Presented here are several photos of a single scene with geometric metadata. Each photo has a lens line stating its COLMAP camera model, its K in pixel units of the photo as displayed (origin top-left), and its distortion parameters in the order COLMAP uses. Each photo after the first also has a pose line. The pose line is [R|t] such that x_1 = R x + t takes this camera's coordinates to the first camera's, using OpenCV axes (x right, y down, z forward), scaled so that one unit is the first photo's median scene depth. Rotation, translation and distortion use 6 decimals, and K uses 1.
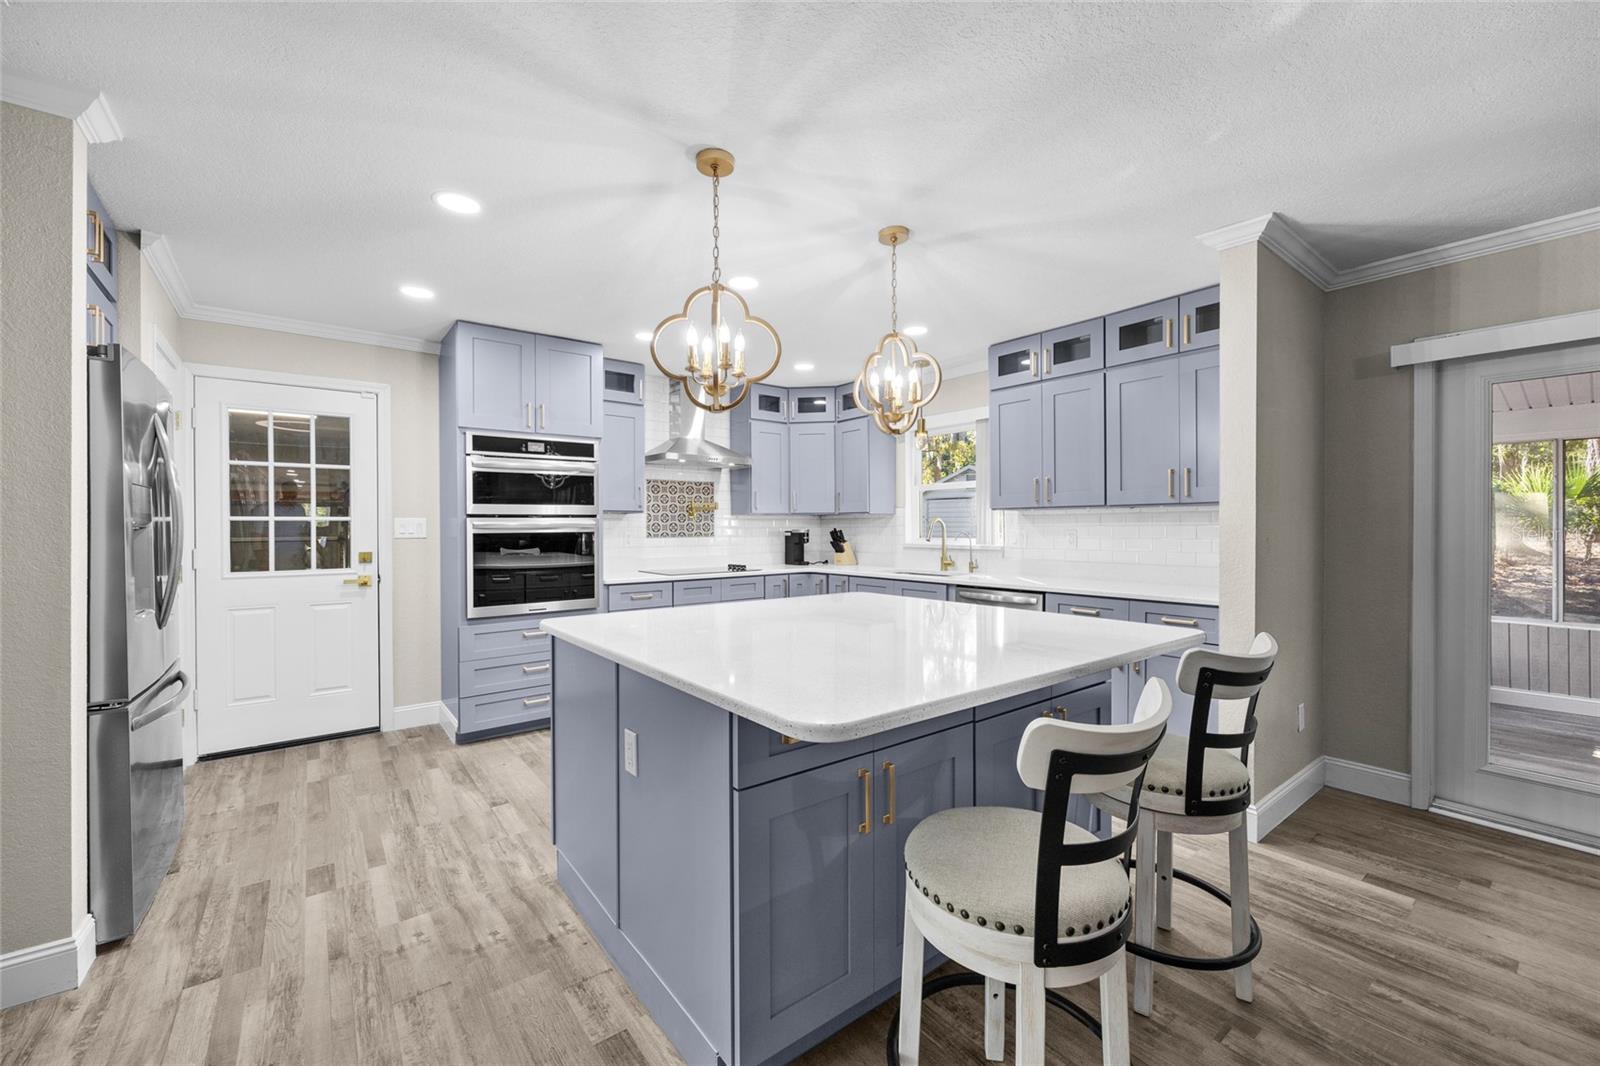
lens RADIAL K [[638.7, 0, 805.6], [0, 638.7, 528.9], [0, 0, 1]] dist [-0.001052, -0.000205]
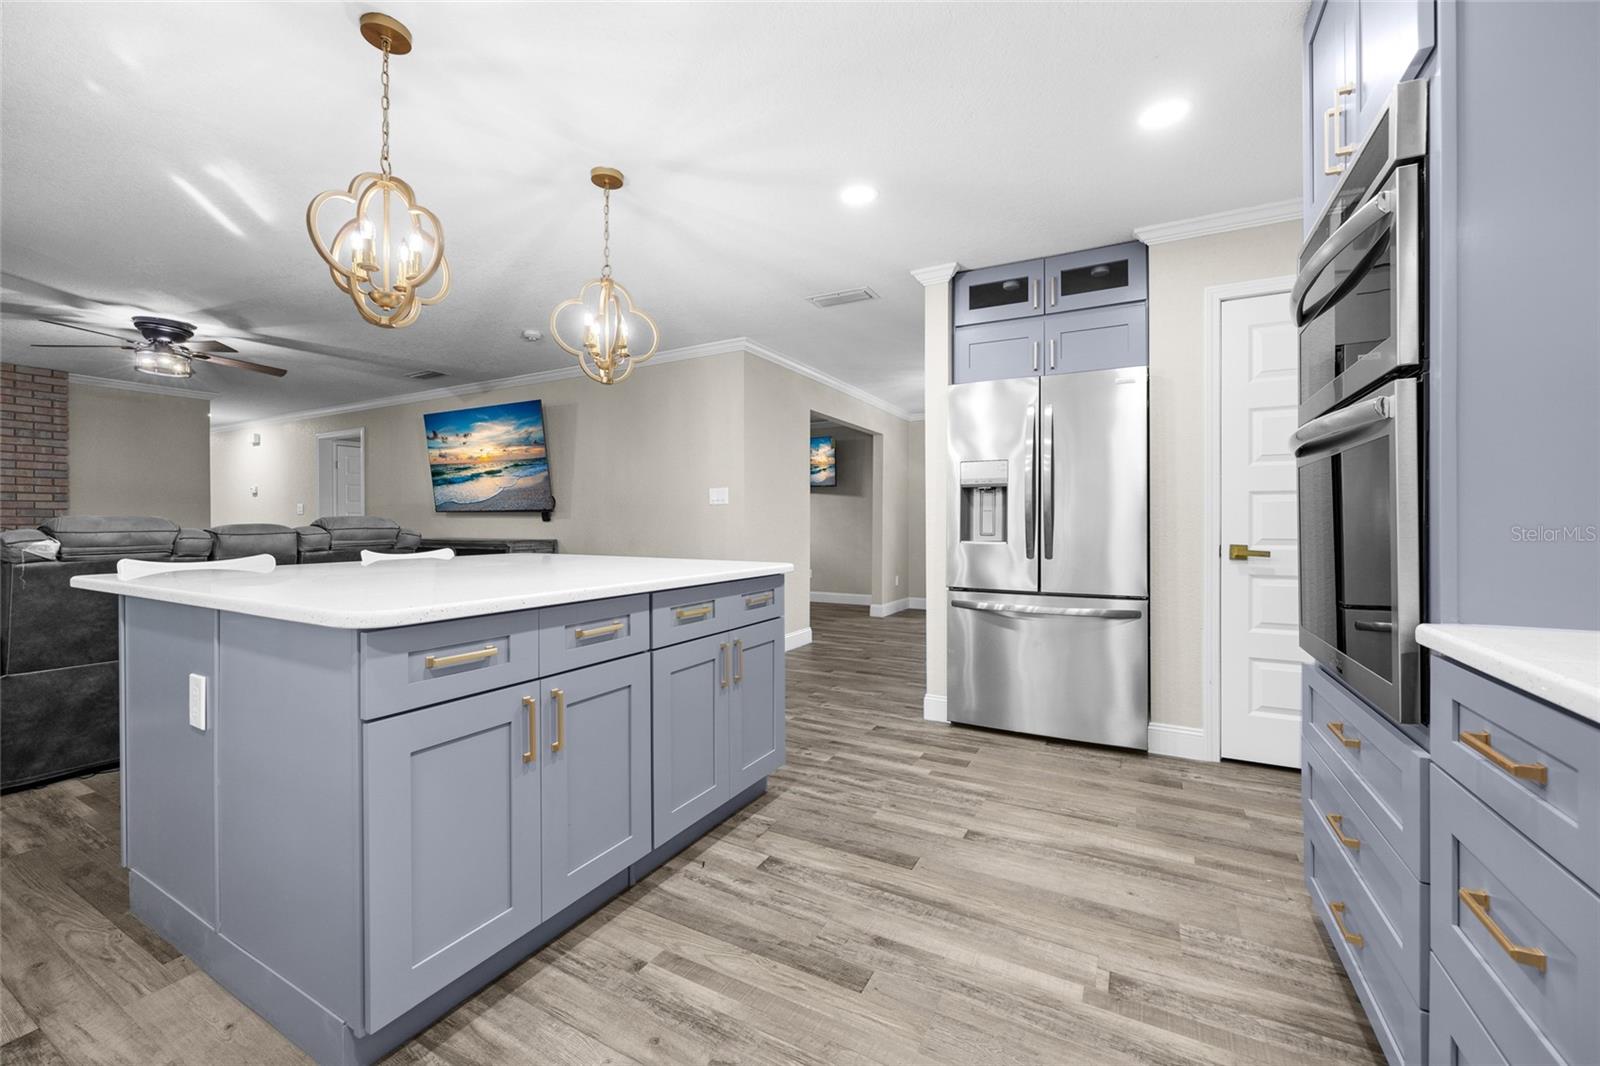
lens RADIAL K [[647.9, 0, 794.6], [0, 647.9, 524.4], [0, 0, 1]] dist [-0.002475, -0.000011]
pose [[-0.920060, 0.007990, -0.391695, 0.009077], [0.004087, 0.999933, 0.010798, 0.039174], [0.391756, 0.008334, -0.920032, 1.226587]]
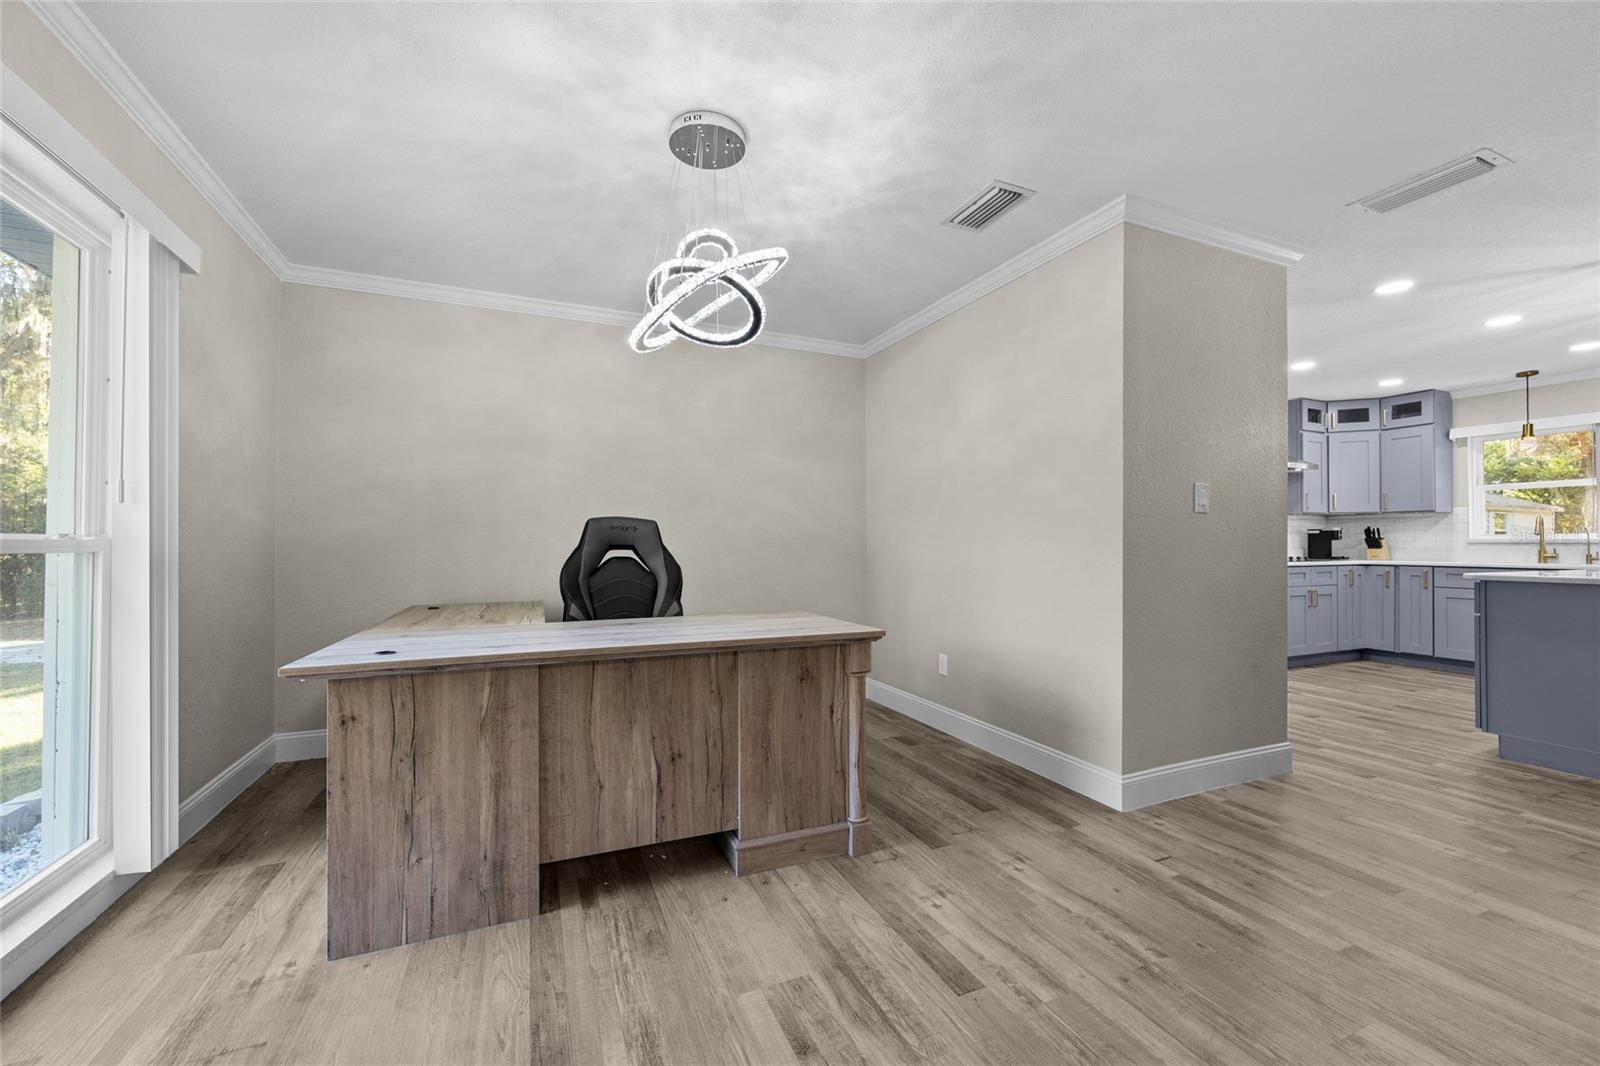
lens RADIAL K [[642.0, 0, 800.0], [0, 642.0, 533.0], [0, 0, 1]] dist [0.002427, 0.000270]
pose [[0.966165, 0.001978, -0.257916, -0.893686], [-0.006516, 0.999839, -0.016742, 0.051266], [0.257842, 0.017856, 0.966022, -0.467420]]
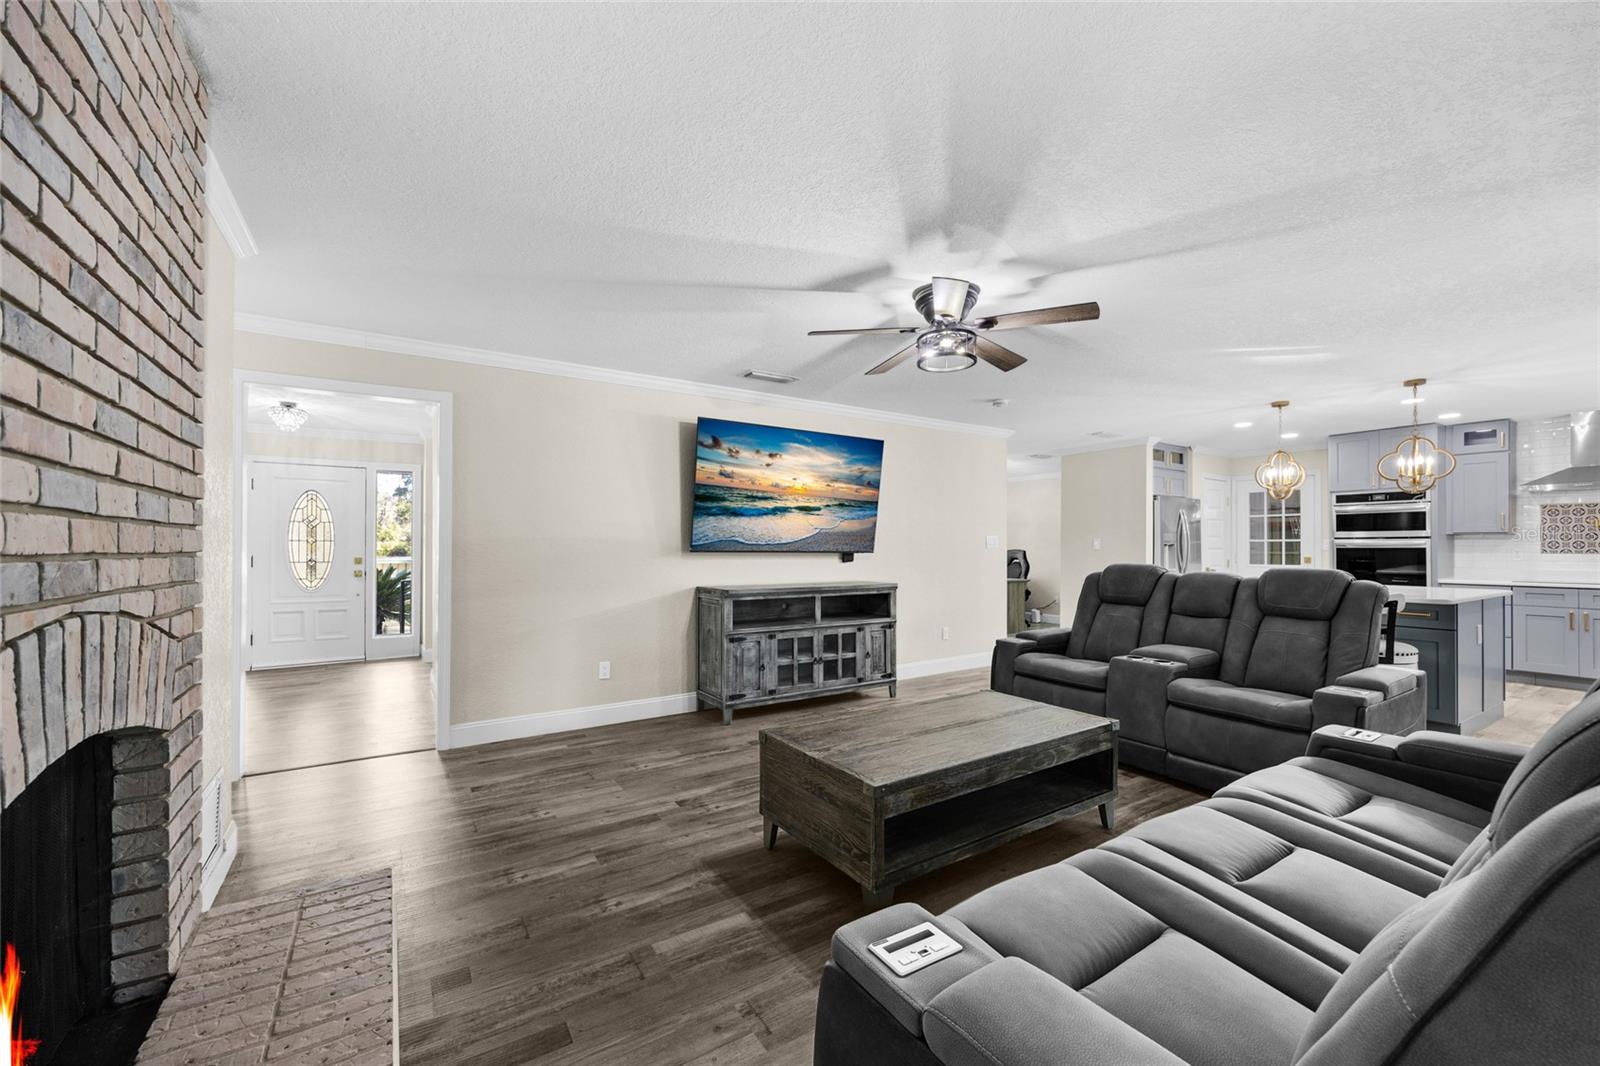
lens RADIAL K [[633.7, 0, 797.4], [0, 633.7, 543.4], [0, 0, 1]] dist [-0.003162, -0.000243]
pose [[-0.089293, -0.002465, -0.996002, 1.382606], [-0.003966, 0.999990, -0.002120, 0.004035], [0.995998, 0.003761, -0.089302, -0.381880]]
